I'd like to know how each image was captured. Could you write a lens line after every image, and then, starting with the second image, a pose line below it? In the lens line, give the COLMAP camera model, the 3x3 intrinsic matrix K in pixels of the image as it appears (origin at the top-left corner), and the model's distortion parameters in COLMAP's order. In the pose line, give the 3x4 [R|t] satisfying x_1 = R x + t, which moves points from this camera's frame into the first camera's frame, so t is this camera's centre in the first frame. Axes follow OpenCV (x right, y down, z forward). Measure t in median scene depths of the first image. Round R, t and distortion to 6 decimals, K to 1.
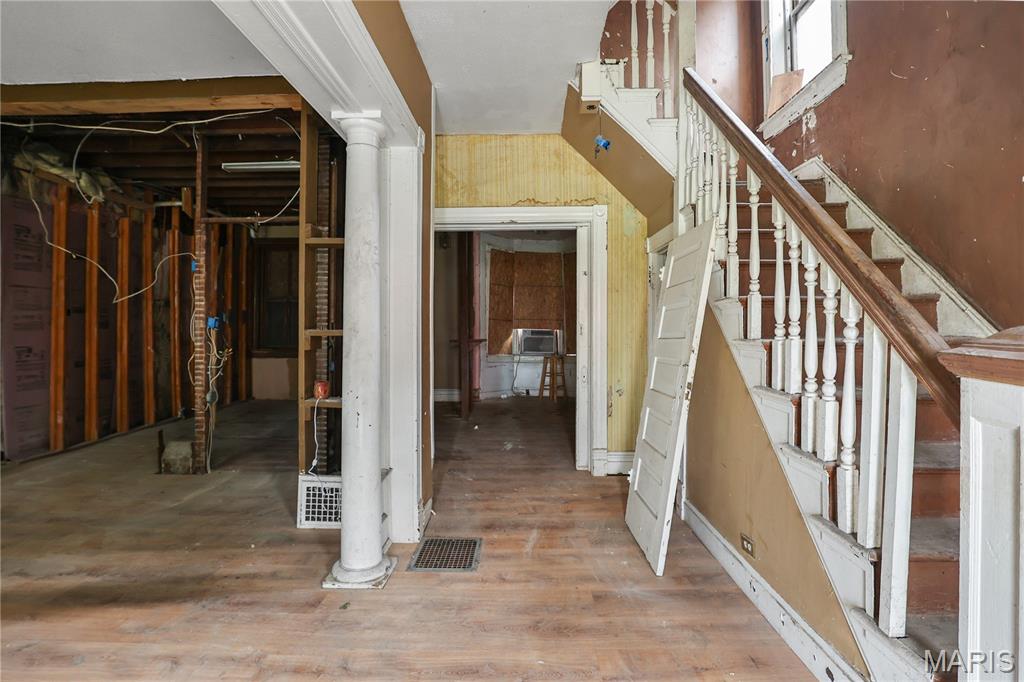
lens RADIAL K [[478.2, 0, 499.9], [0, 478.2, 326.6], [0, 0, 1]] dist [-0.022988, 0.006091]
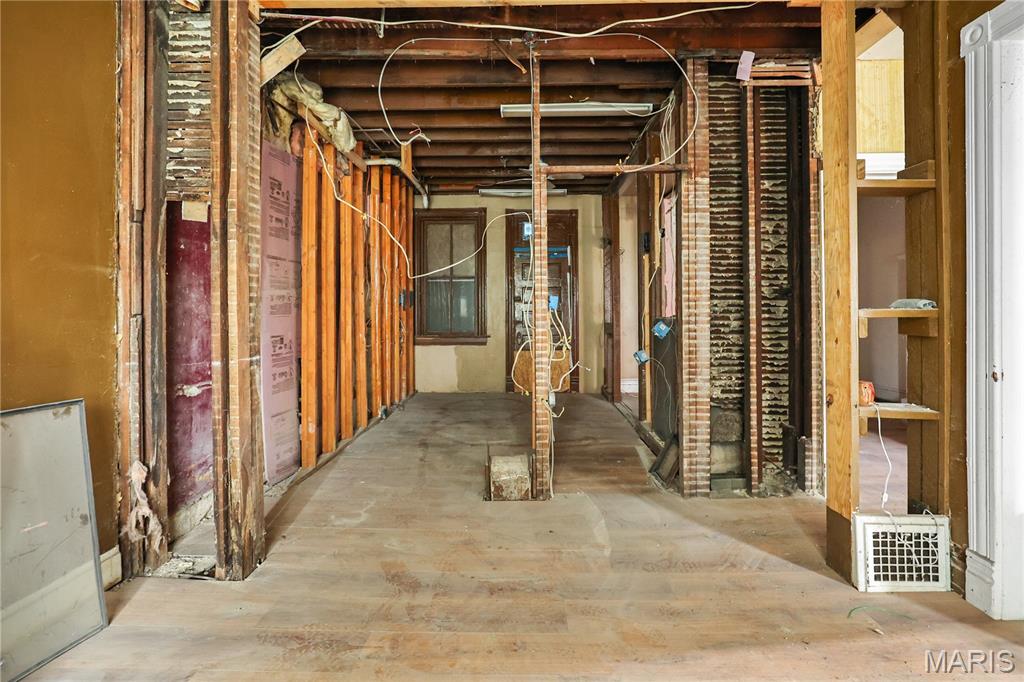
lens RADIAL K [[478.2, 0, 526.4], [0, 478.2, 313.6], [0, 0, 1]] dist [-0.022988, 0.006091]
pose [[0.999804, -0.007915, 0.018171, -0.672751], [0.007767, 0.999936, 0.008206, 0.002995], [-0.018235, -0.008063, 0.999801, 0.228360]]
